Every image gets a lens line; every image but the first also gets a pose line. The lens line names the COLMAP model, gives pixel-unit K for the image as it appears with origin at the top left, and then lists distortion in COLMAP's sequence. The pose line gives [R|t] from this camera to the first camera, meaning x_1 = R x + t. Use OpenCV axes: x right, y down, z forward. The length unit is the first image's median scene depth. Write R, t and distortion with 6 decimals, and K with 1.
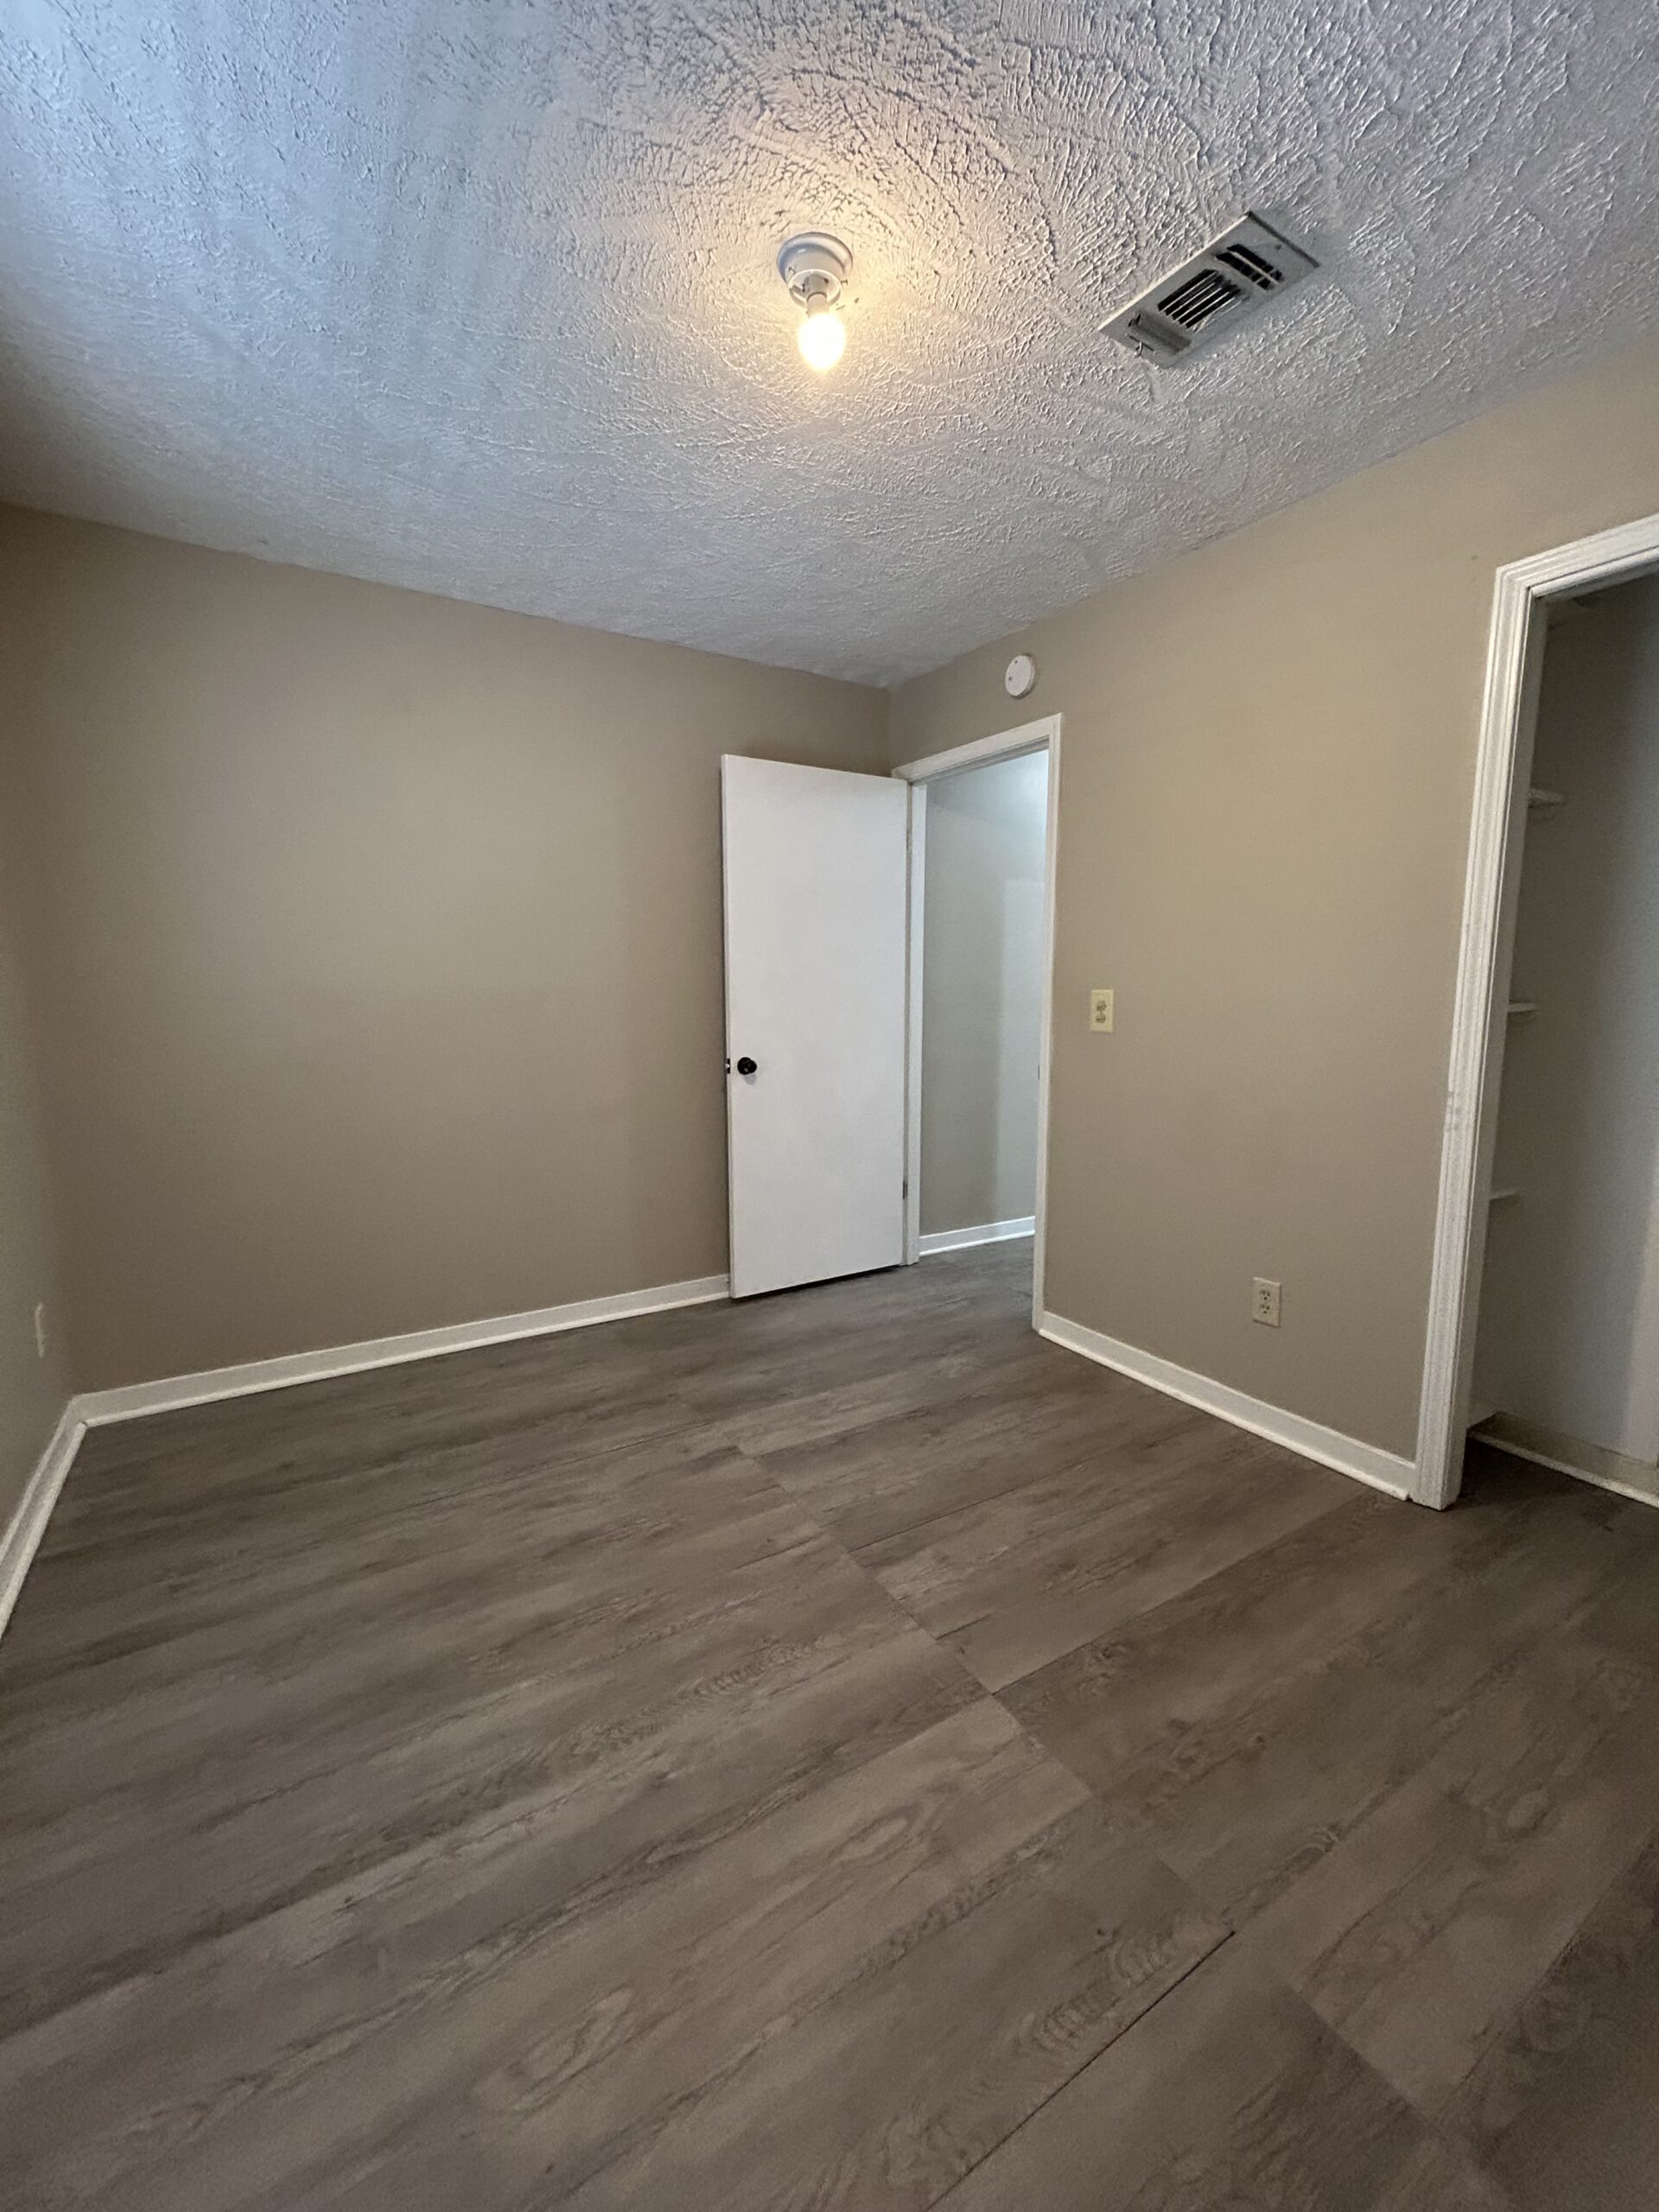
lens RADIAL K [[897.0, 0, 830.1], [0, 897.0, 1098.5], [0, 0, 1]] dist [-0.001209, 0.000238]
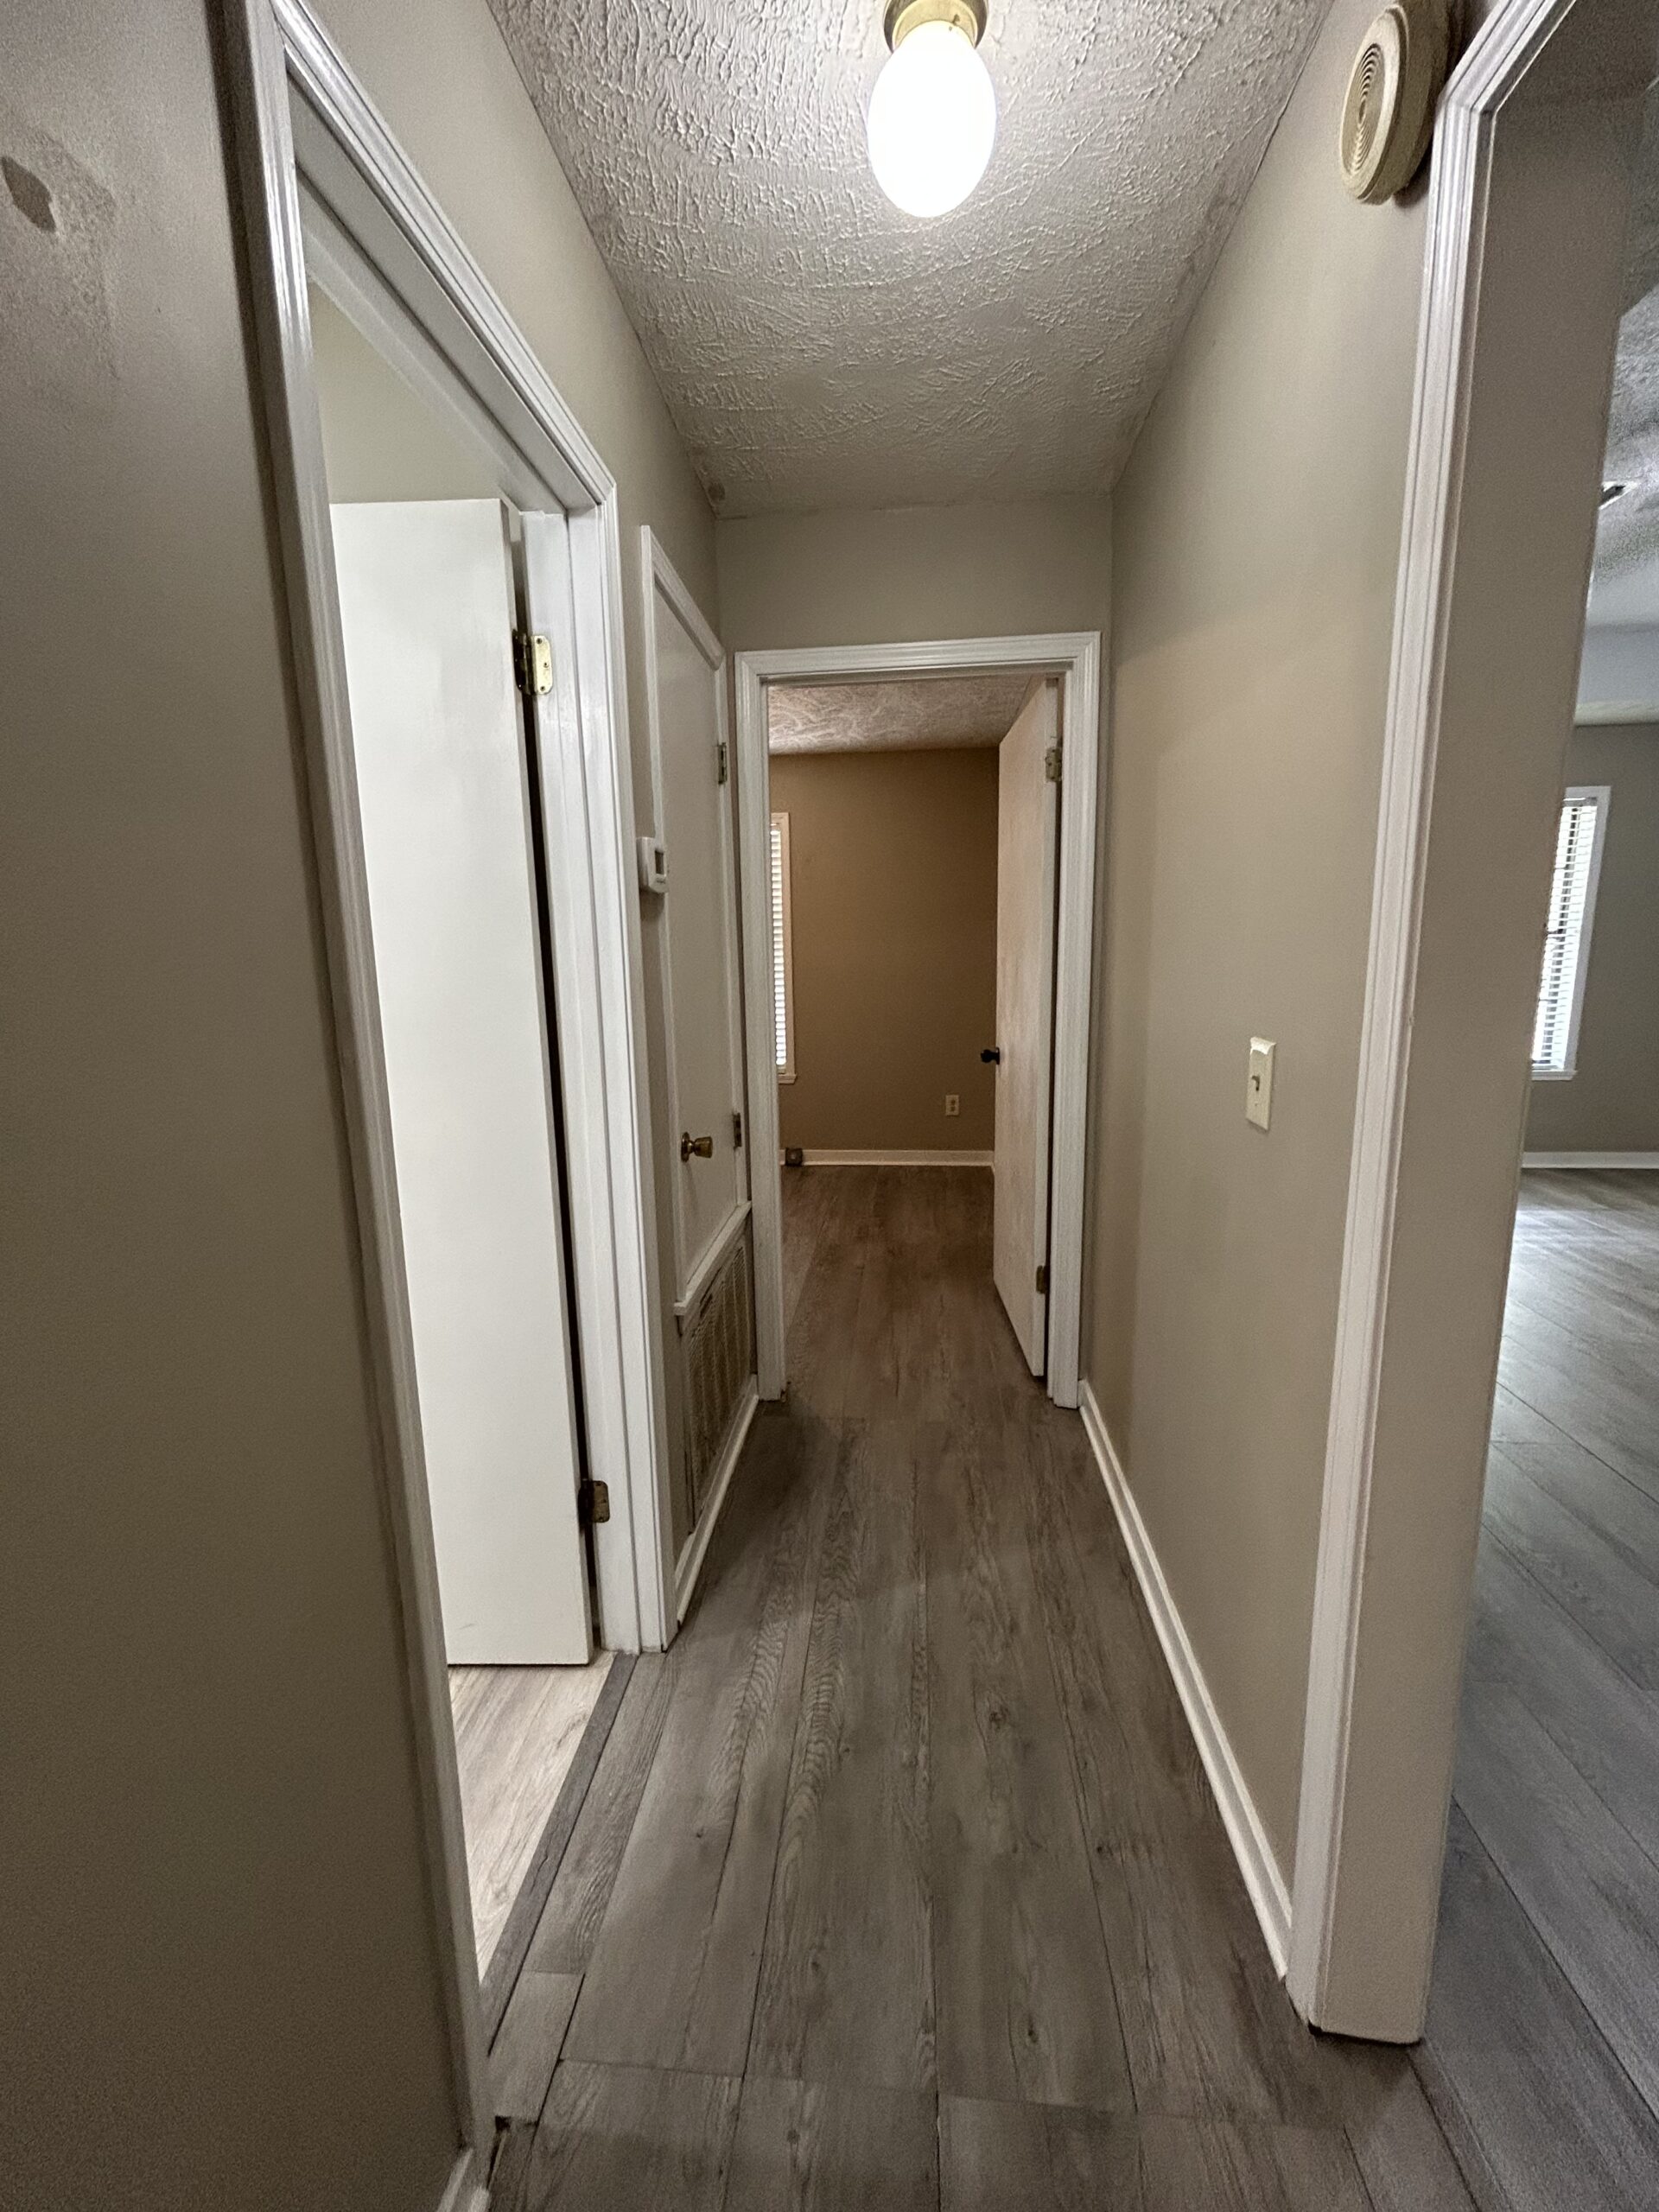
lens RADIAL K [[897.0, 0, 830.1], [0, 897.0, 1098.5], [0, 0, 1]] dist [-0.001209, 0.000238]
pose [[-0.606104, 0.150692, -0.780980, 1.509936], [-0.088486, 0.963019, 0.254489, -0.434432], [0.790448, 0.223352, -0.570356, 2.609387]]
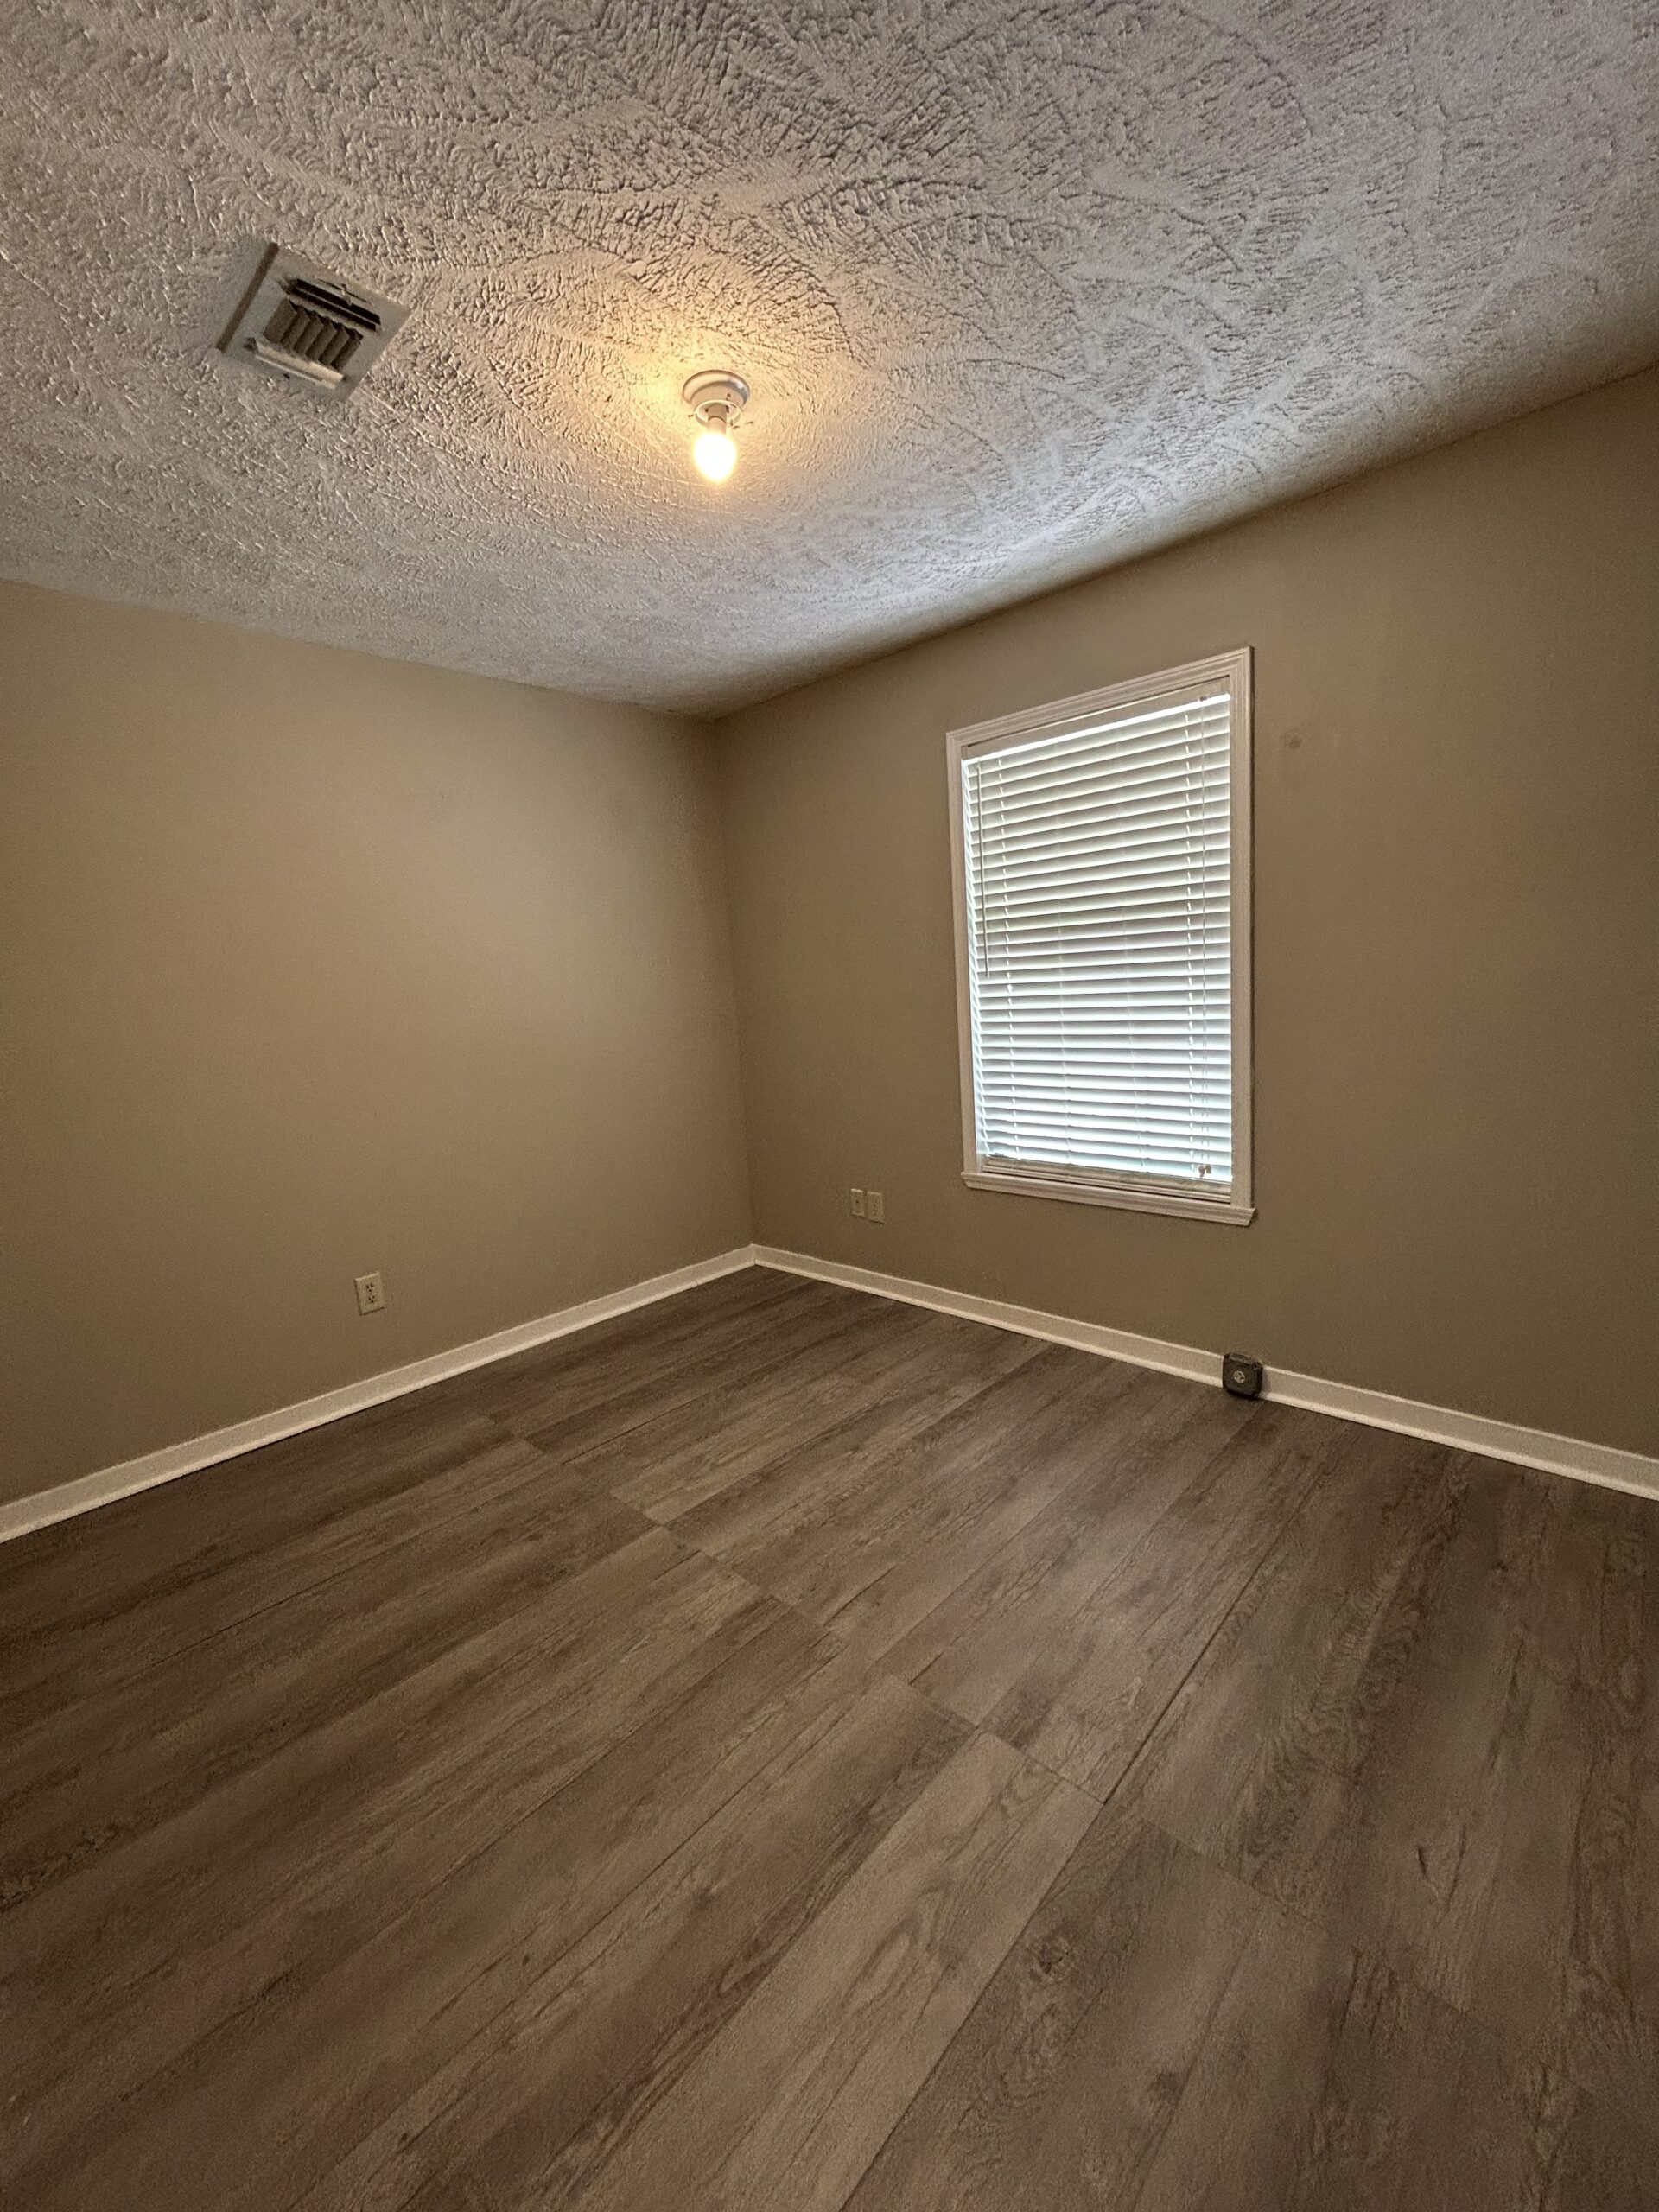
lens RADIAL K [[897.0, 0, 830.1], [0, 897.0, 1098.5], [0, 0, 1]] dist [-0.001209, 0.000238]
pose [[-0.964511, 0.098064, -0.245156, 0.172481], [0.032535, 0.965539, 0.258218, -0.287200], [0.262030, 0.241078, -0.934463, 1.882302]]
